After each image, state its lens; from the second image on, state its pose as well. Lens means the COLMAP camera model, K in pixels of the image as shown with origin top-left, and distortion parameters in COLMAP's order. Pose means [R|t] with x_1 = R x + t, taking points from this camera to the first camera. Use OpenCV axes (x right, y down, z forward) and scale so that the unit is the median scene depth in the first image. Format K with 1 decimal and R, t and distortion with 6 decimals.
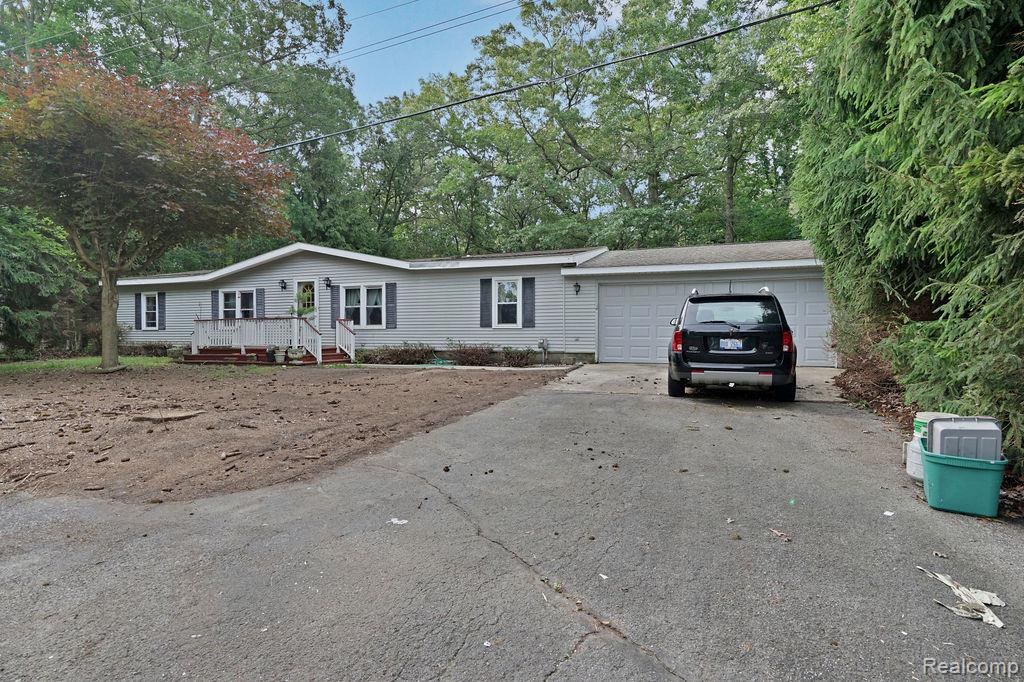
lens RADIAL K [[522.6, 0, 513.6], [0, 522.6, 339.3], [0, 0, 1]] dist [0.000777, 0.000150]
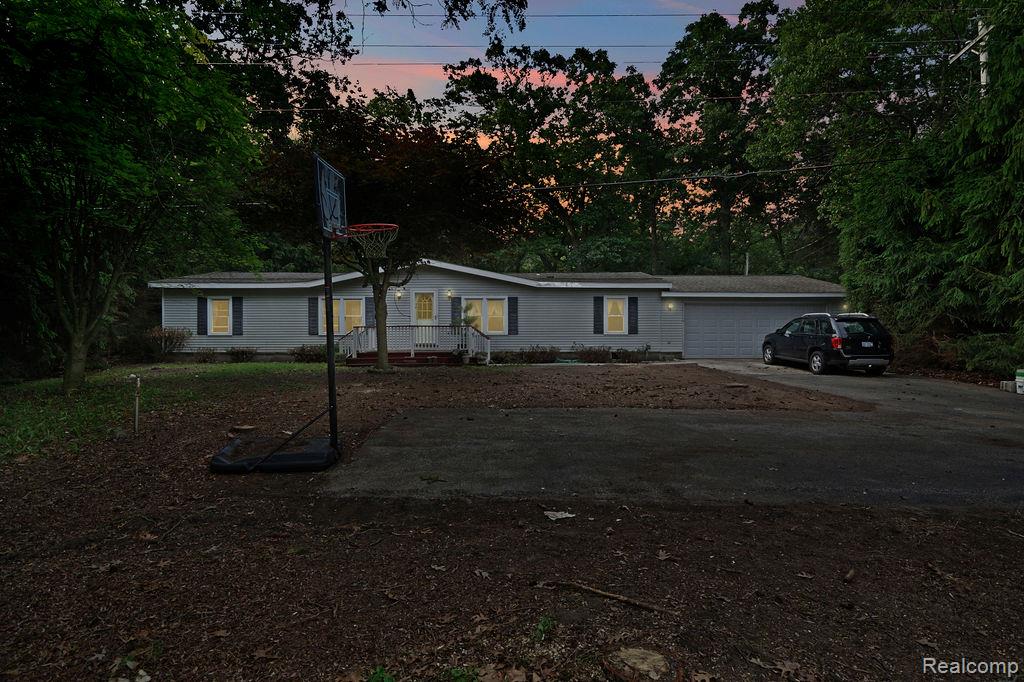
lens RADIAL K [[540.4, 0, 511.2], [0, 540.4, 339.5], [0, 0, 1]] dist [-0.000359, 0.000106]
pose [[0.929114, -0.003730, 0.369774, -0.702933], [0.006076, 0.999968, -0.005180, -0.002871], [-0.369742, 0.007060, 0.929107, -0.166555]]
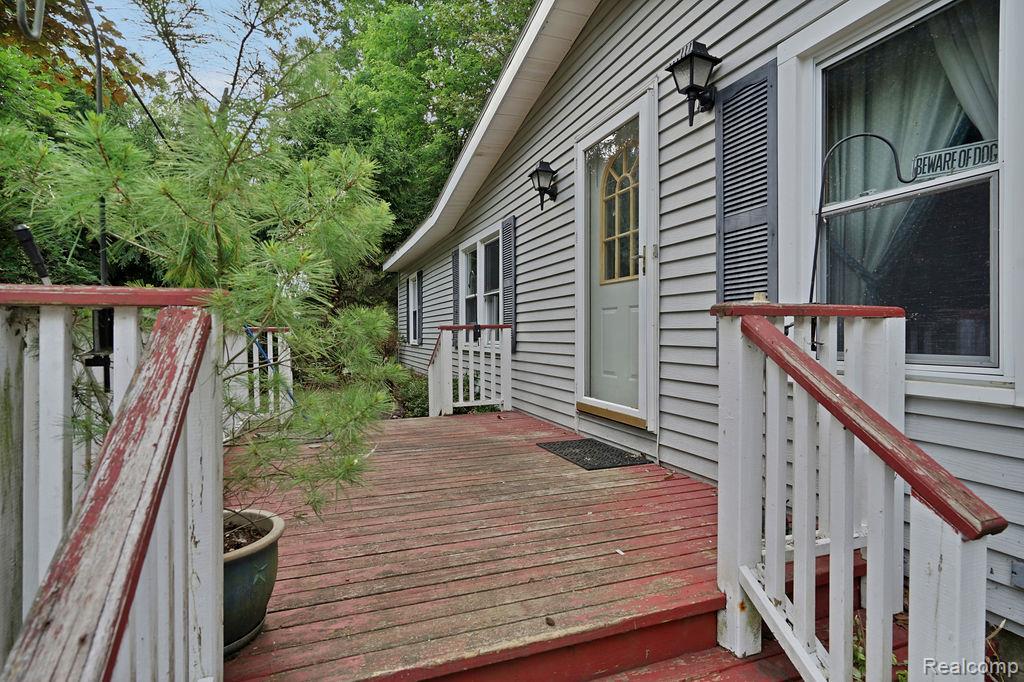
lens RADIAL K [[522.6, 0, 513.1], [0, 522.6, 340.1], [0, 0, 1]] dist [0.000777, 0.000150]
pose [[0.678036, 0.009048, -0.734973, -0.282200], [-0.013568, 0.999908, -0.000207, -0.029837], [0.734904, 0.010112, 0.678096, 0.867706]]
